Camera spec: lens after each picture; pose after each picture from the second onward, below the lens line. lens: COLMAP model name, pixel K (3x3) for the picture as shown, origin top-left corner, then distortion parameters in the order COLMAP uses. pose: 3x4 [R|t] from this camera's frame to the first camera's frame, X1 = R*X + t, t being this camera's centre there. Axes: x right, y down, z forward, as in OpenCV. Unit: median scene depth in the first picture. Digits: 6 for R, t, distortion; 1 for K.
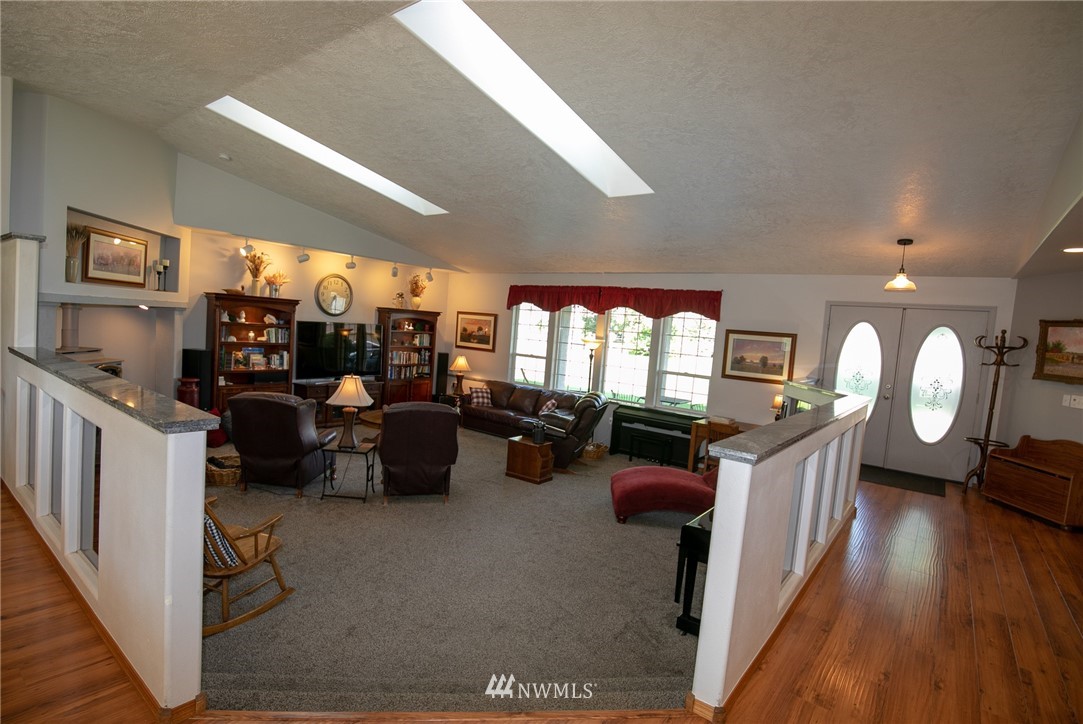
lens RADIAL K [[543.6, 0, 541.5], [0, 543.6, 362.0], [0, 0, 1]] dist [-0.025434, -0.000340]
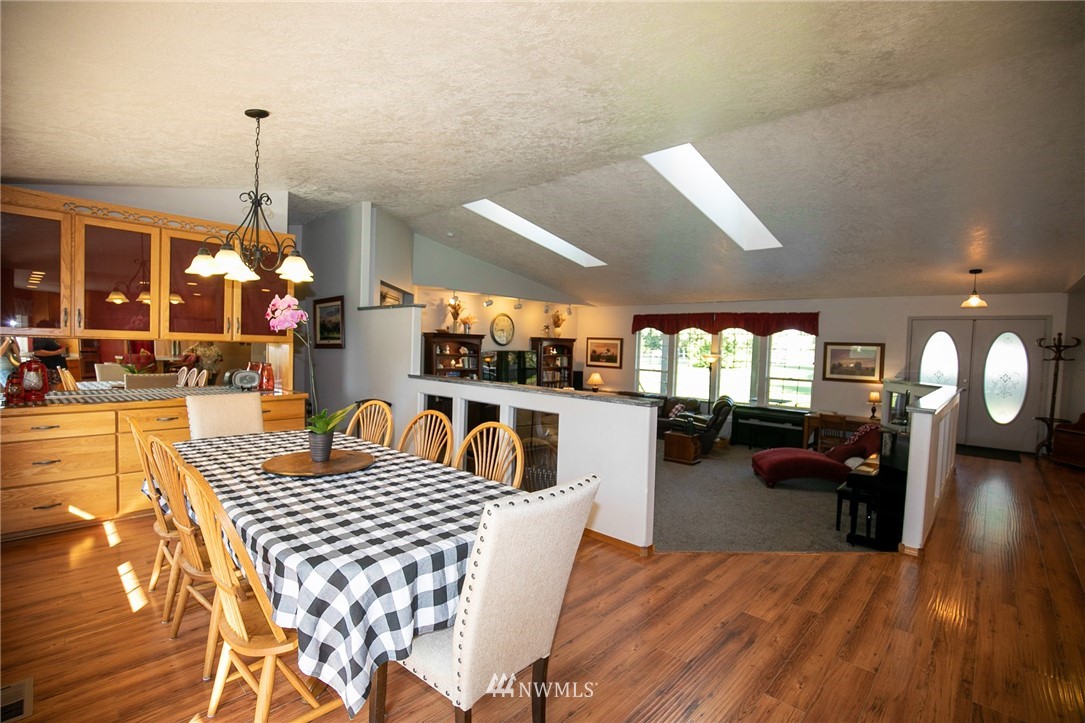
lens RADIAL K [[508.9, 0, 542.5], [0, 508.9, 361.5], [0, 0, 1]] dist [-0.033756, 0.006612]
pose [[0.995335, -0.043356, -0.086189, -0.223612], [0.040168, 0.998455, -0.038386, 0.003977], [0.087721, 0.034745, 0.995539, -0.240117]]
